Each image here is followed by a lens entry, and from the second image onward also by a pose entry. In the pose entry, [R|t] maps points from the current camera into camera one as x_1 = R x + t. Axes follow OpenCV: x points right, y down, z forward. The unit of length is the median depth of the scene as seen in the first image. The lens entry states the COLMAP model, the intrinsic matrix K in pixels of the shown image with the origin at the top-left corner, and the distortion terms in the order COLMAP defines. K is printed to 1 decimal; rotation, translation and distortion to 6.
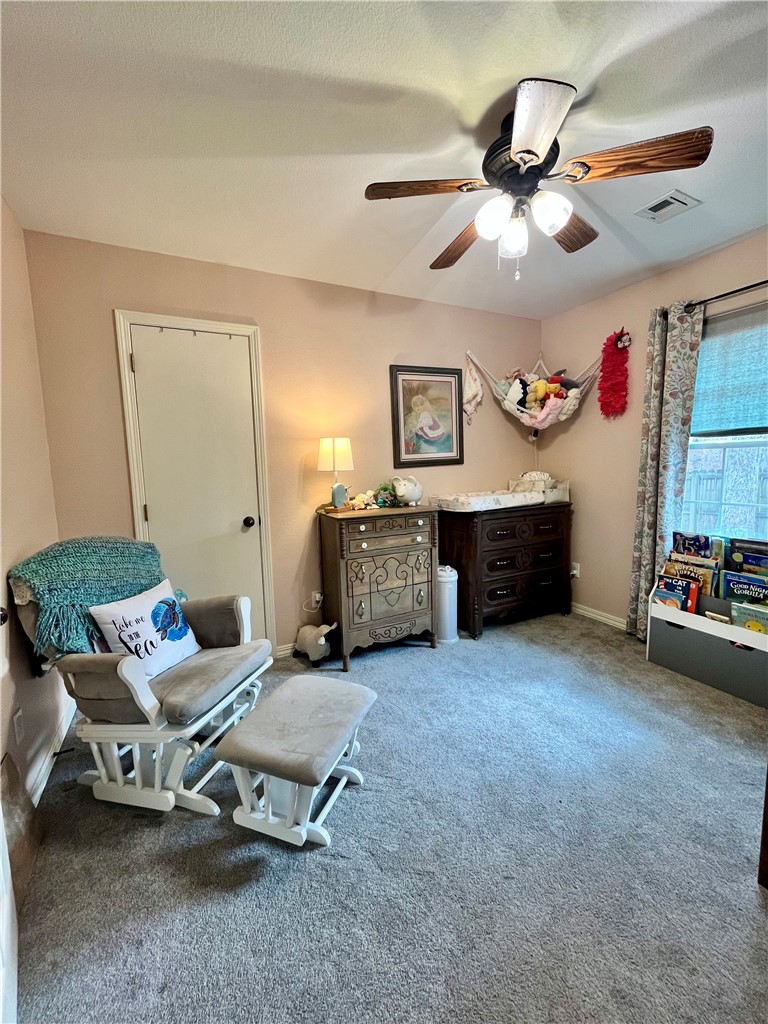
lens RADIAL K [[416.2, 0, 382.4], [0, 416.2, 509.7], [0, 0, 1]] dist [-0.002032, 0.000022]
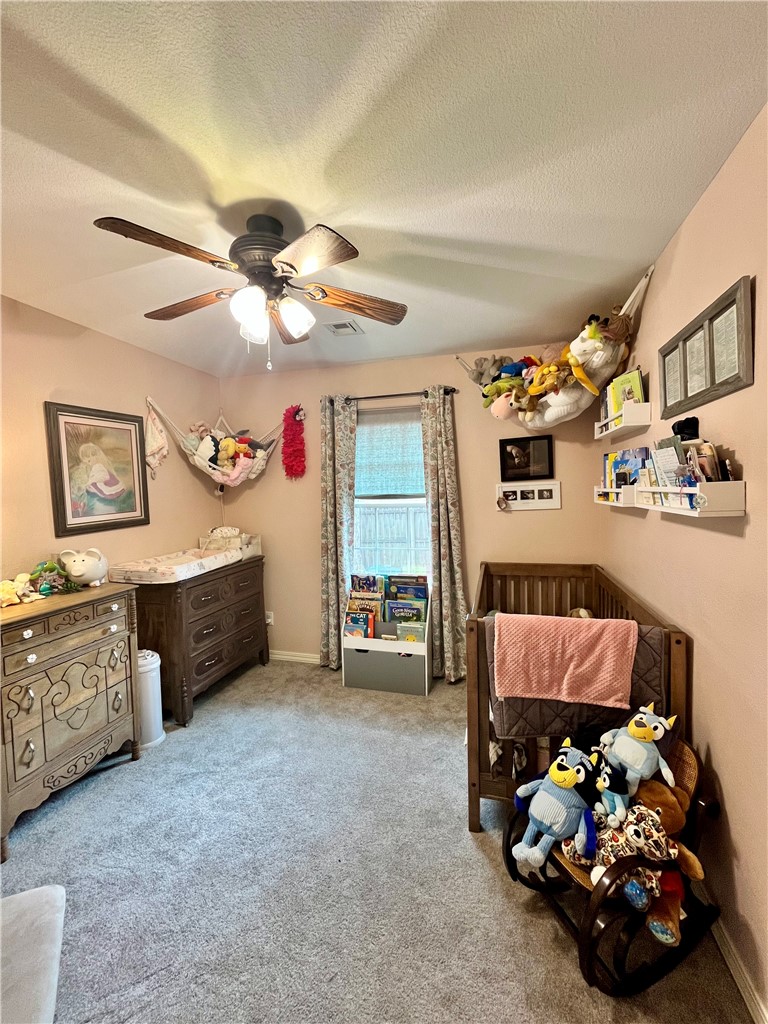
lens RADIAL K [[416.2, 0, 383.7], [0, 416.2, 509.9], [0, 0, 1]] dist [-0.002032, 0.000022]
pose [[0.669765, -0.027356, 0.742069, -0.154297], [0.085637, 0.995499, -0.040594, -0.081134], [-0.737619, 0.090737, 0.669093, 0.076204]]
